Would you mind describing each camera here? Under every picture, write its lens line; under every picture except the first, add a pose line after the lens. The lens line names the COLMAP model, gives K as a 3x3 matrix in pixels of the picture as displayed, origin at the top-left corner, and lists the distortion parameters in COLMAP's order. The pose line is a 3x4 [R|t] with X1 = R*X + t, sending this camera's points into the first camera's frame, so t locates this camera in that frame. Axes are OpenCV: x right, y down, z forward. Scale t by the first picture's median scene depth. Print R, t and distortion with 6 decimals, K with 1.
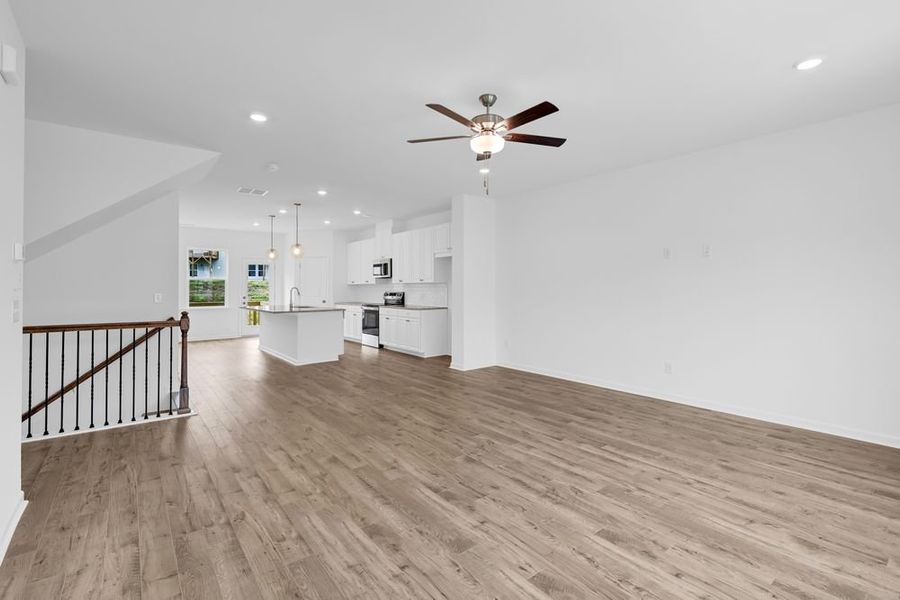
lens RADIAL K [[416.3, 0, 459.7], [0, 416.3, 277.1], [0, 0, 1]] dist [-0.000229, 0.000441]
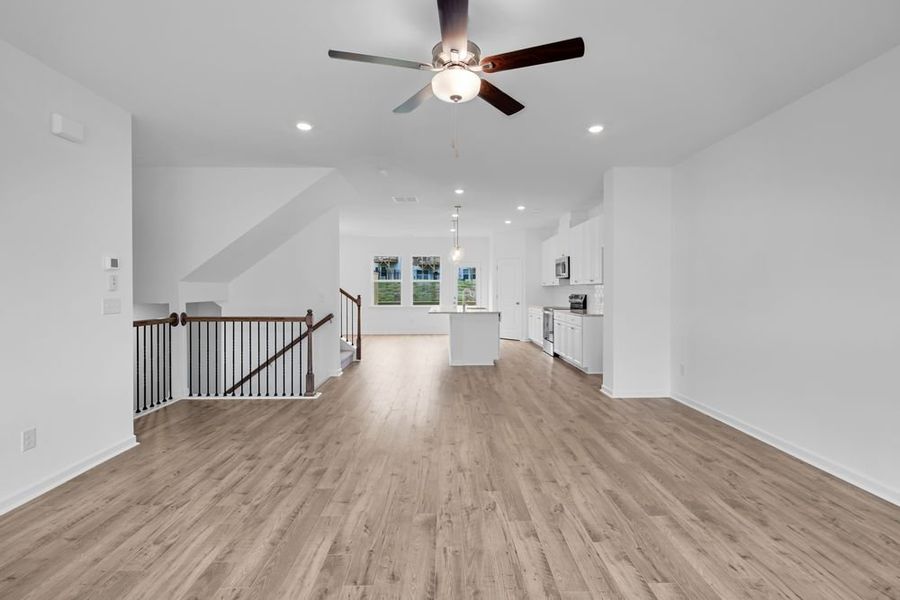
lens RADIAL K [[413.9, 0, 450.2], [0, 413.9, 285.7], [0, 0, 1]] dist [-0.000200, 0.000406]
pose [[0.791179, -0.002076, -0.611582, 0.443211], [0.012765, 0.999832, 0.013119, 0.007165], [0.611452, -0.018187, 0.791073, 0.394426]]
